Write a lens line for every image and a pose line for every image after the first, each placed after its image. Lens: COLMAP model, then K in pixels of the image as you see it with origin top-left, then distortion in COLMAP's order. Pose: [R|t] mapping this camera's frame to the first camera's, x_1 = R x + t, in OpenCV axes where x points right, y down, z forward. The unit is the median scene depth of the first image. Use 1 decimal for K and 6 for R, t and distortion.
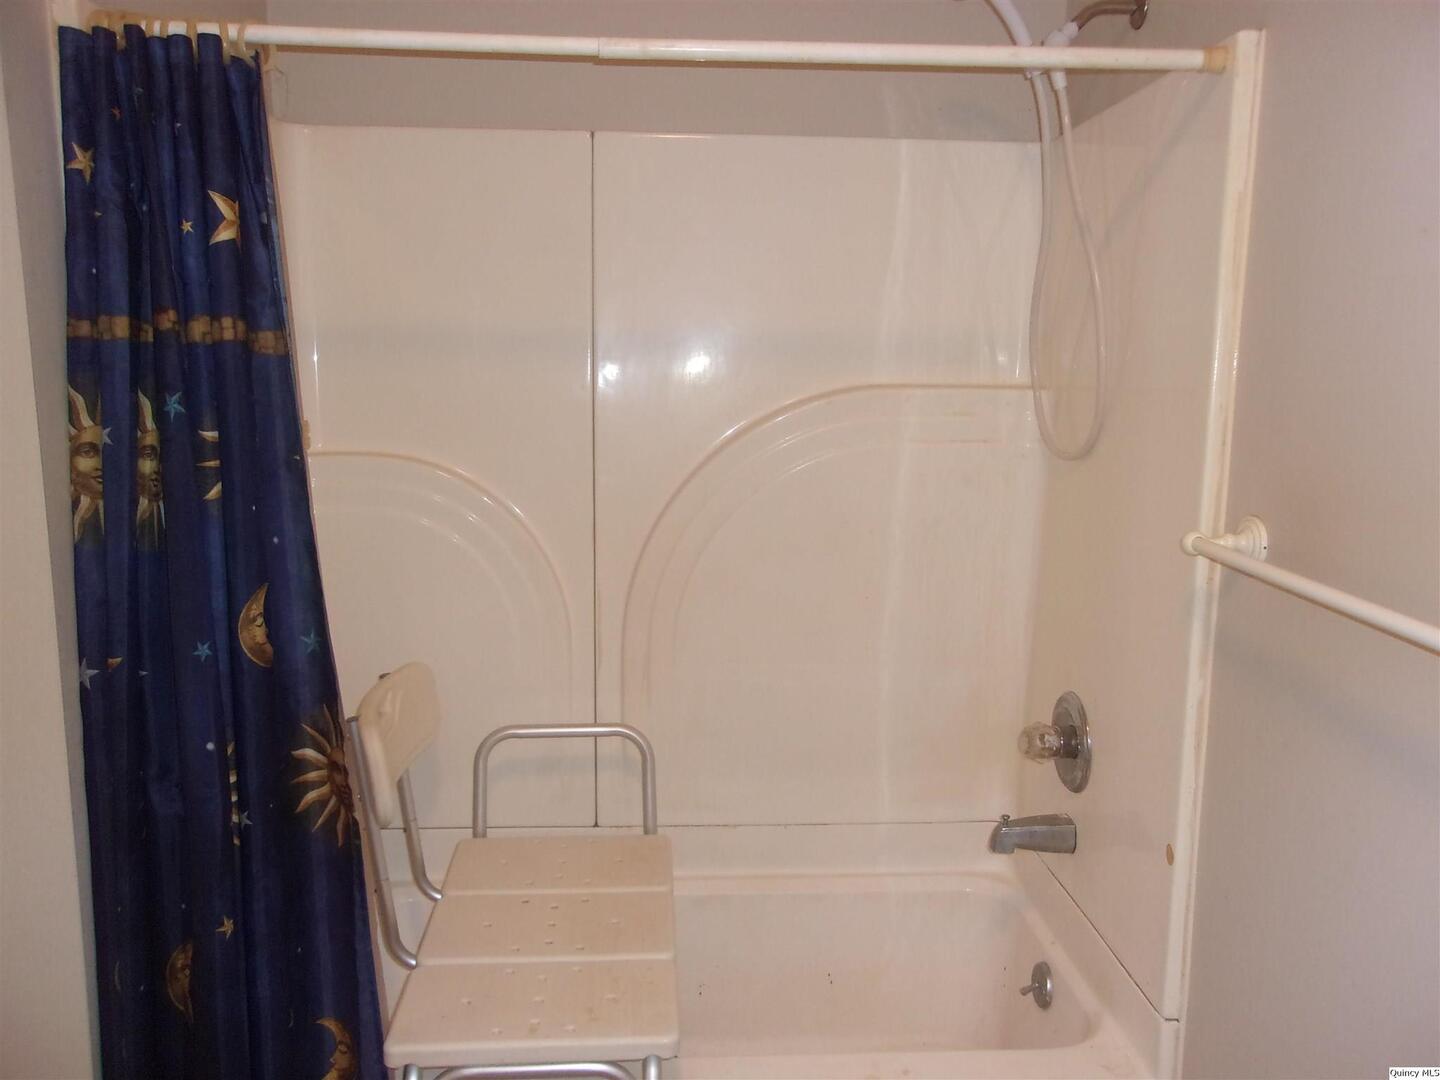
lens RADIAL K [[1142.2, 0, 716.4], [0, 1142.2, 547.3], [0, 0, 1]] dist [0.016089, 0.030367]
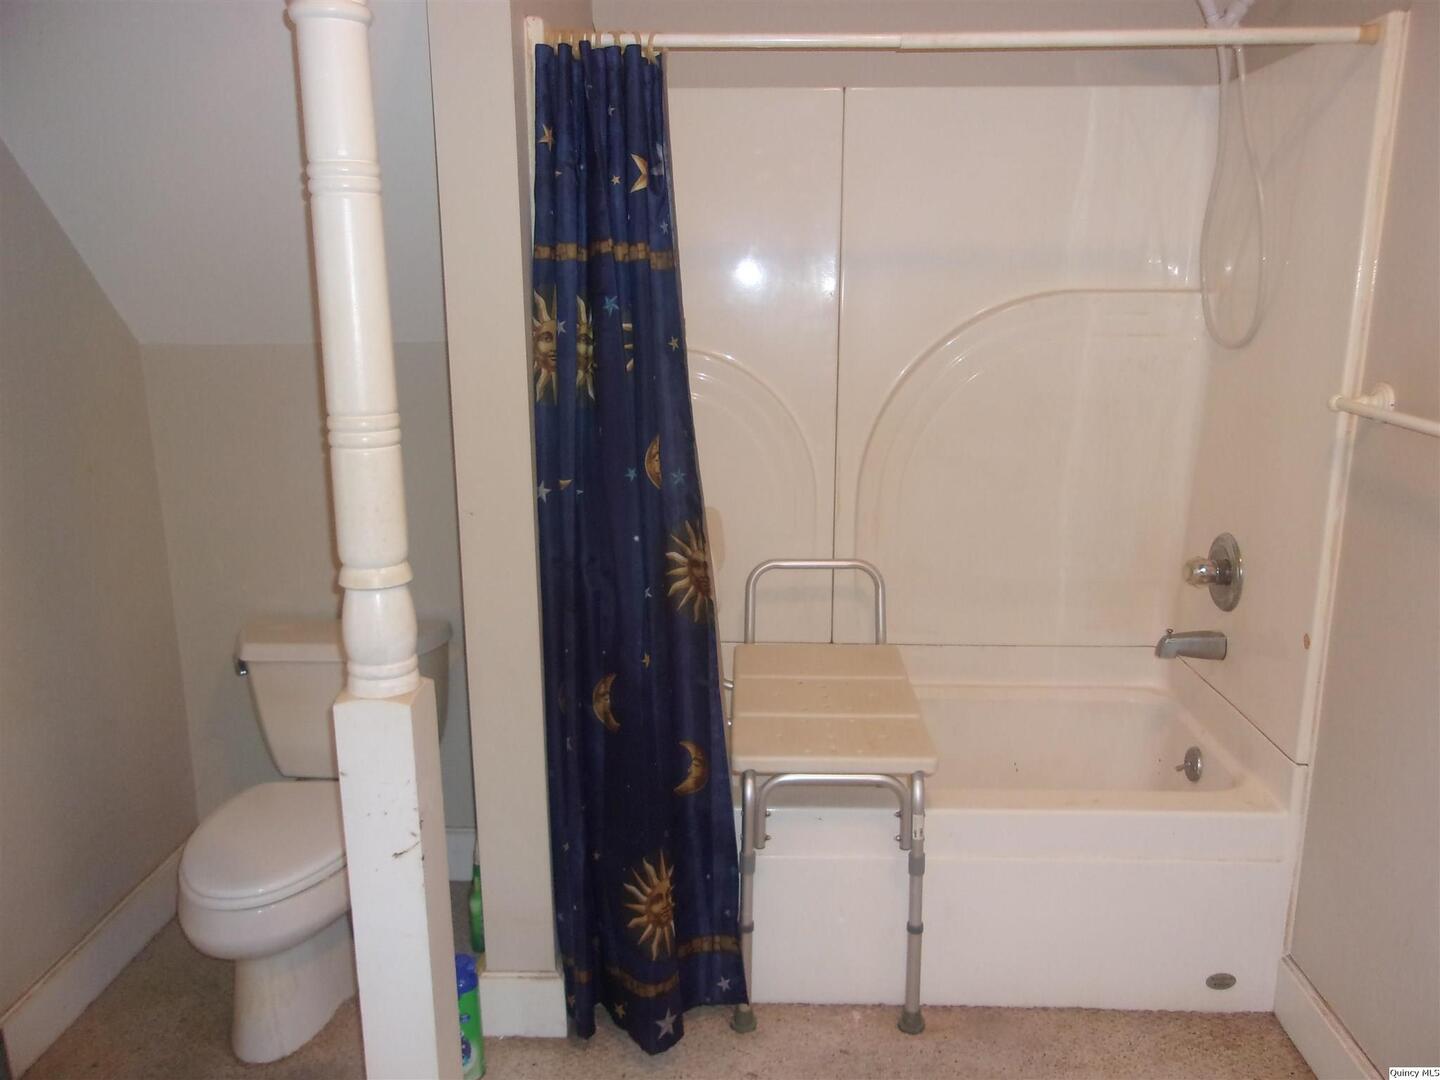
lens RADIAL K [[1142.2, 0, 725.9], [0, 1142.2, 532.2], [0, 0, 1]] dist [0.016089, 0.030367]
pose [[0.996835, 0.010355, -0.078817, -0.182408], [-0.005547, 0.998124, 0.060975, 0.065225], [0.079300, -0.060345, 0.995023, -0.393724]]
